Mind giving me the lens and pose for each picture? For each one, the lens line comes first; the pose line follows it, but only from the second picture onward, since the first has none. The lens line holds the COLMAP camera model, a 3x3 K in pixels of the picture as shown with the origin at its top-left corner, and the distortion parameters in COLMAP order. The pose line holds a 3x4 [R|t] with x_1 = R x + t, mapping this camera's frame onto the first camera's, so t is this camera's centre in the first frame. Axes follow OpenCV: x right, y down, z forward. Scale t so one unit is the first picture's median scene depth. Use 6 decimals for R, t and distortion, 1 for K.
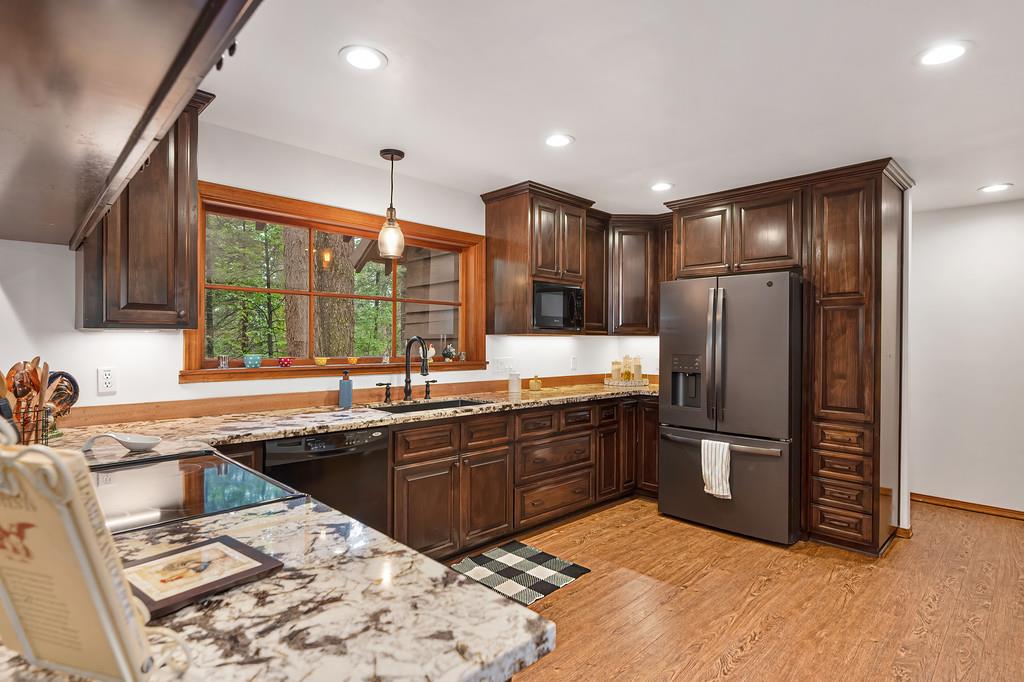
lens RADIAL K [[516.3, 0, 511.7], [0, 516.3, 338.3], [0, 0, 1]] dist [-0.000314, 0.000055]
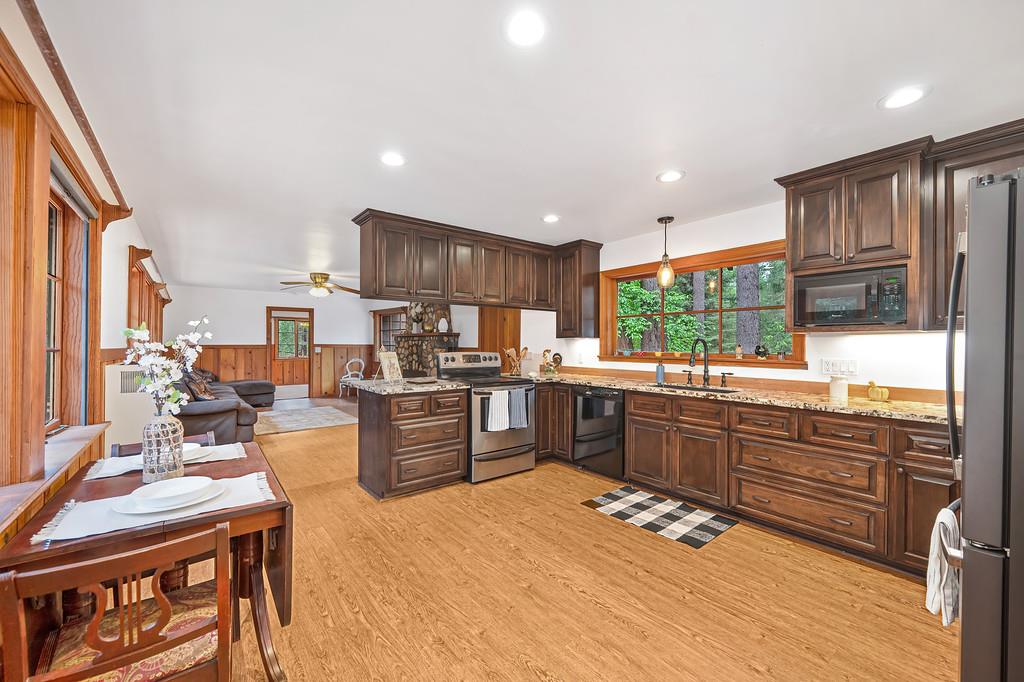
lens RADIAL K [[409.6, 0, 512.0], [0, 409.6, 341.0], [0, 0, 1]] dist [-0.001415, -0.000188]
pose [[-0.111768, -0.016608, -0.993595, 0.924324], [0.001338, 0.999857, -0.016863, 0.021355], [0.993733, -0.003214, -0.111730, 0.614633]]
